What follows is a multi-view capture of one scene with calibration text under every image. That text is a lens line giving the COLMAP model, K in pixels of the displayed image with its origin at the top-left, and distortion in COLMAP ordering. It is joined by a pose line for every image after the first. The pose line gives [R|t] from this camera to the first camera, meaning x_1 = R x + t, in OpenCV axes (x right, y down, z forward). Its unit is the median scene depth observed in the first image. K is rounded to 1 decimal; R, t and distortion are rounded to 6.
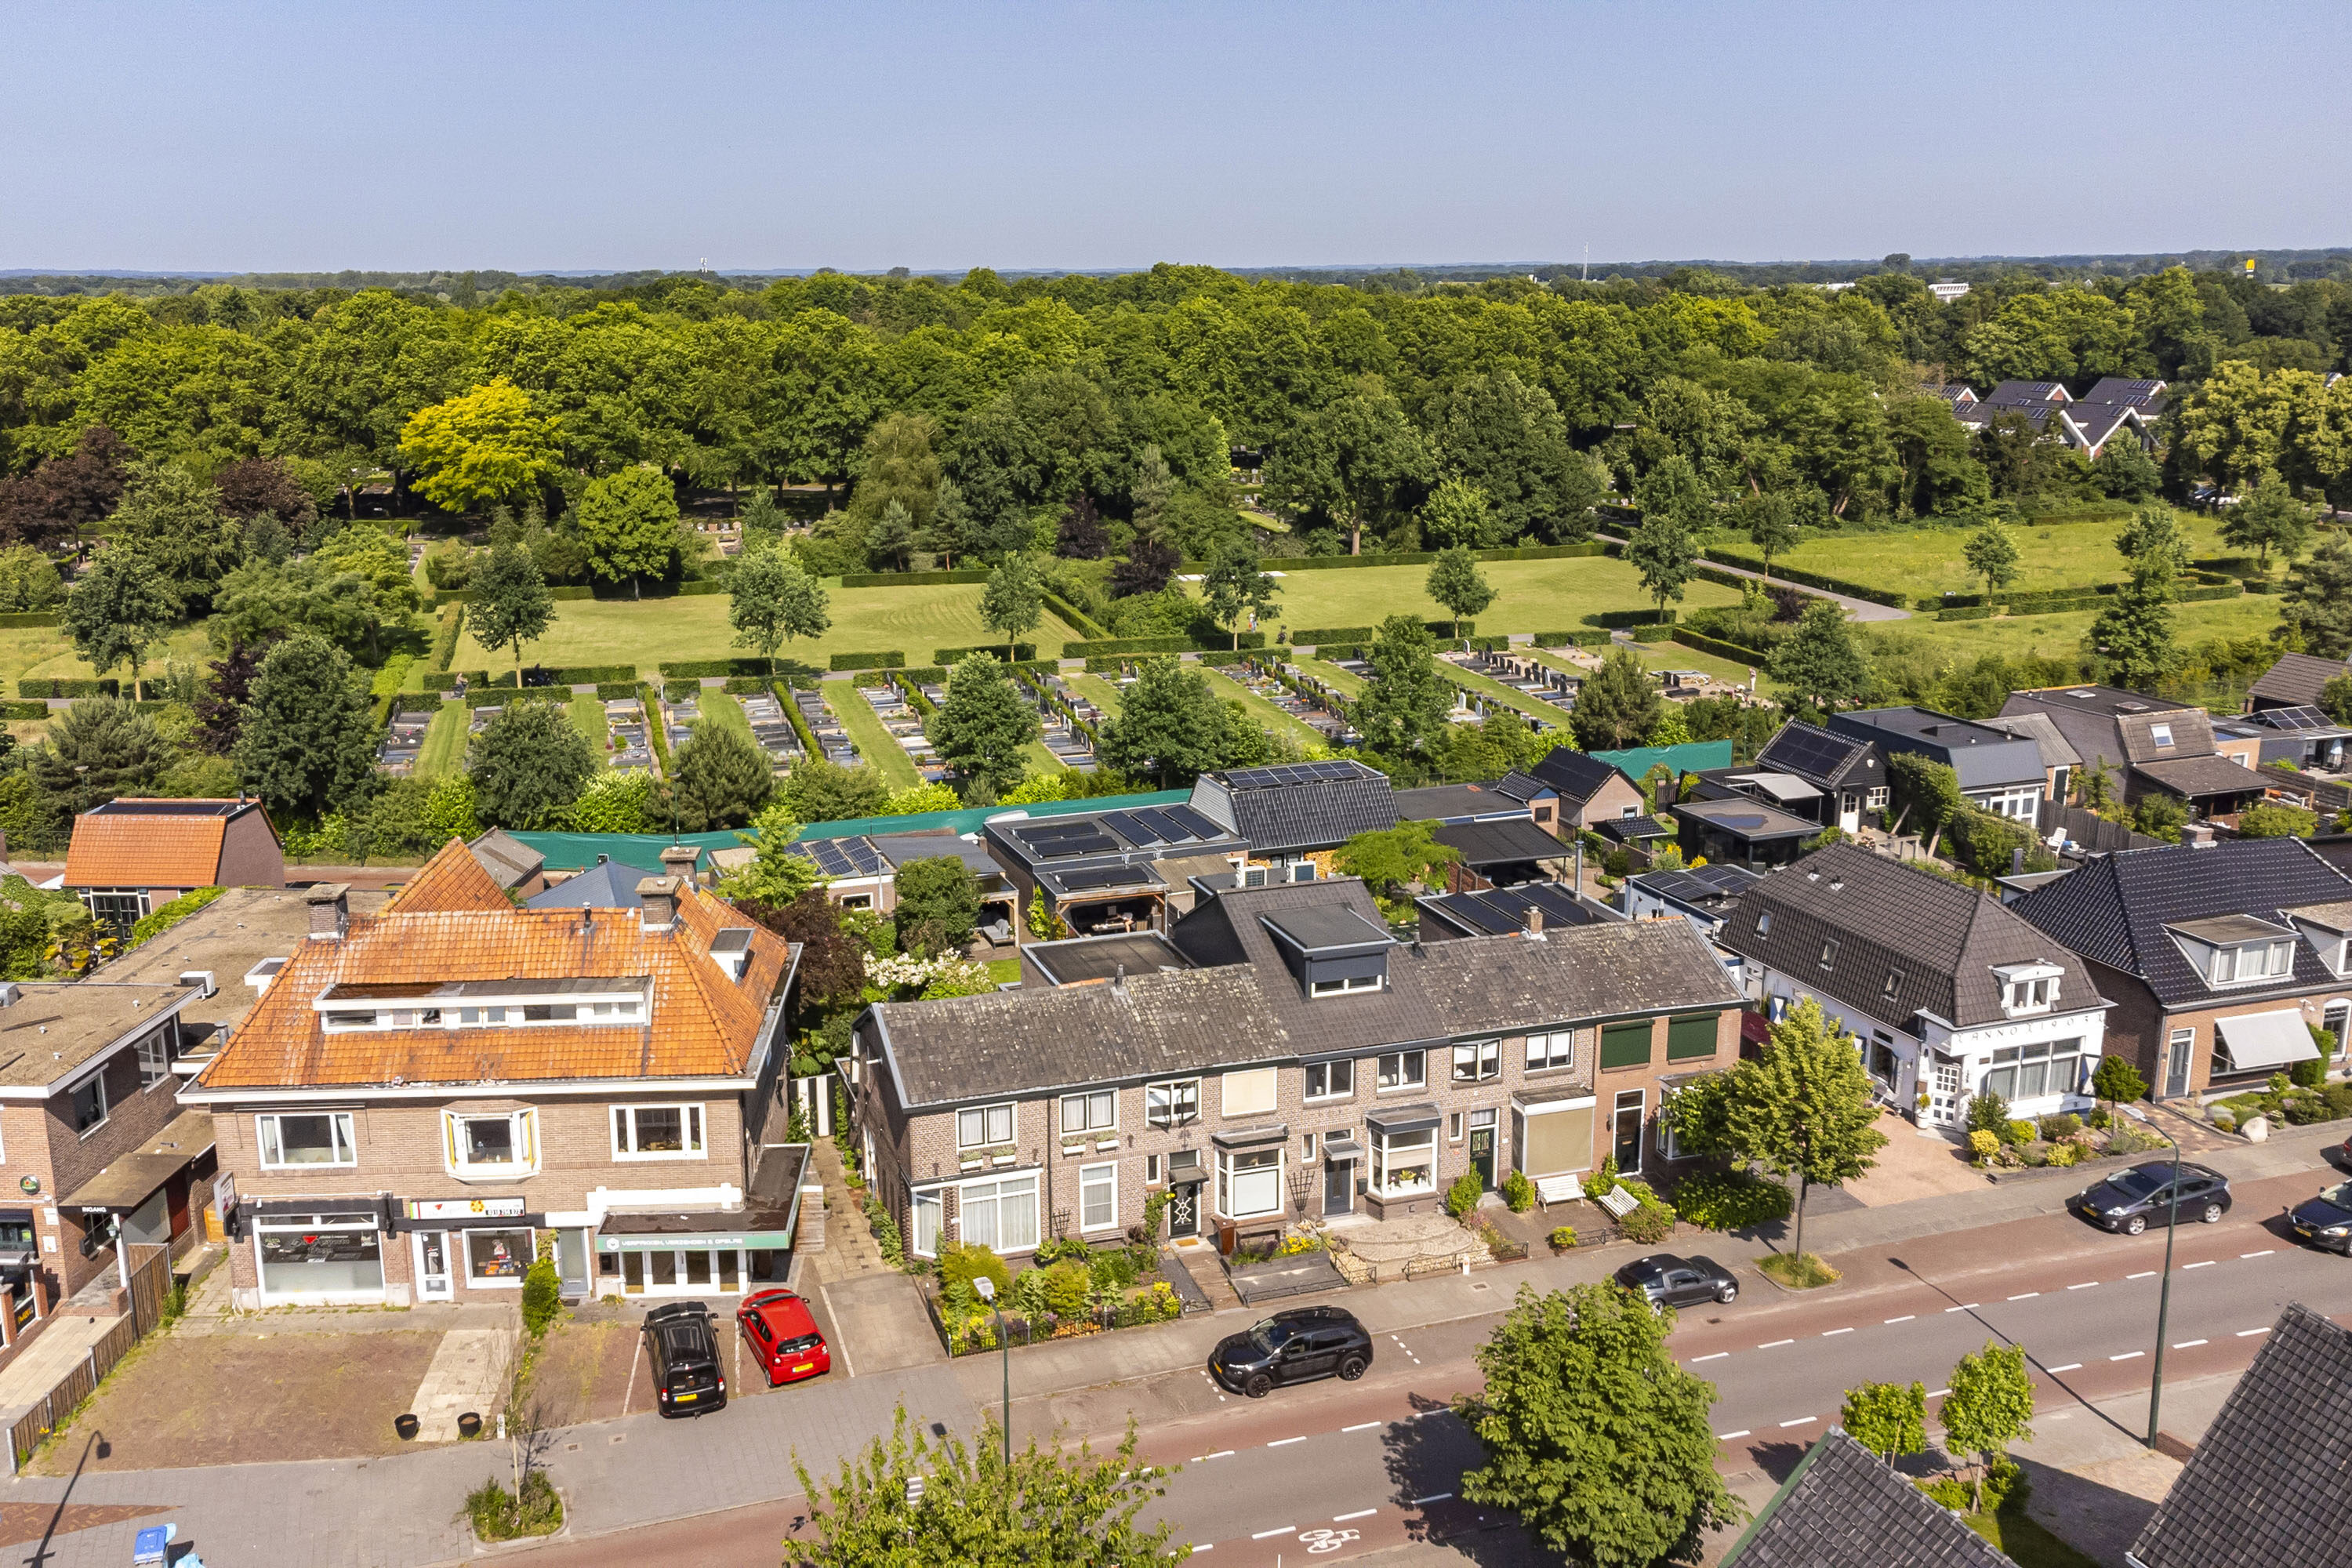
lens RADIAL K [[2077.2, 0, 1178.5], [0, 2077.2, 792.3], [0, 0, 1]] dist [0.031951, 0.020404]
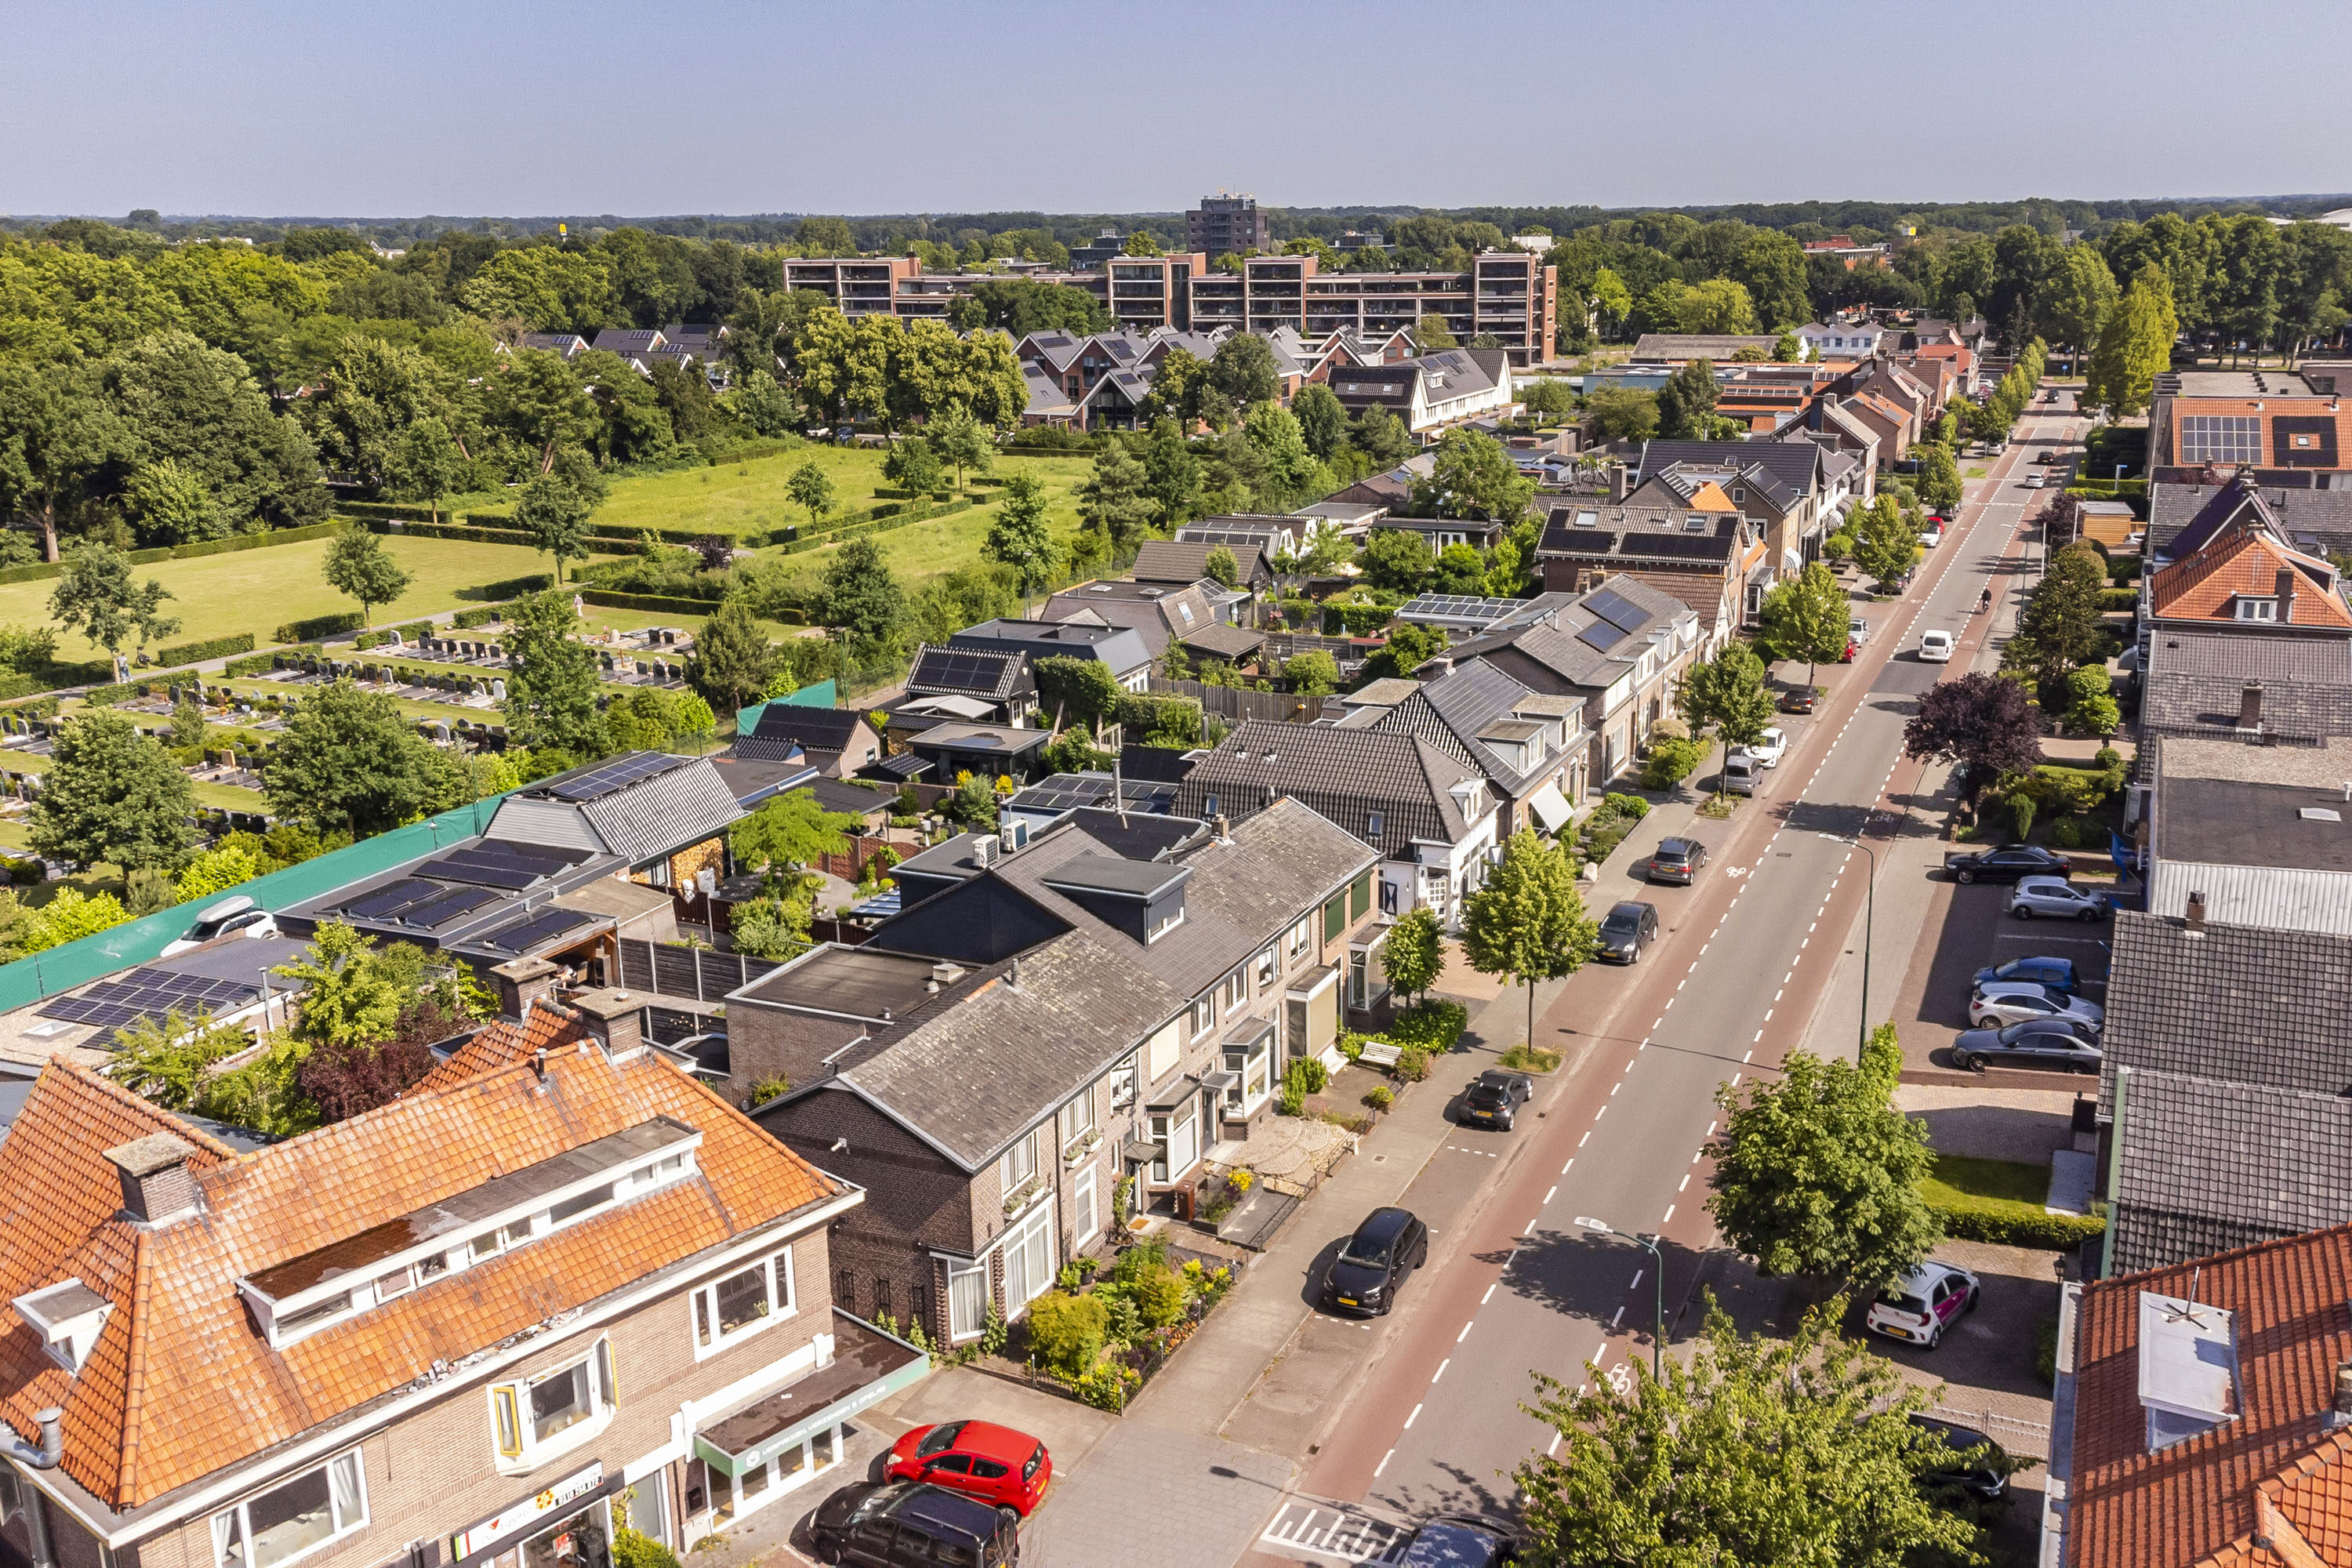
lens RADIAL K [[2077.2, 0, 1178.1], [0, 2077.2, 772.3], [0, 0, 1]] dist [0.031951, 0.020404]
pose [[0.665785, -0.187992, 0.722073, -0.284924], [0.182905, 0.979333, 0.086323, -0.028844], [-0.723378, 0.074598, 0.686410, 0.144238]]
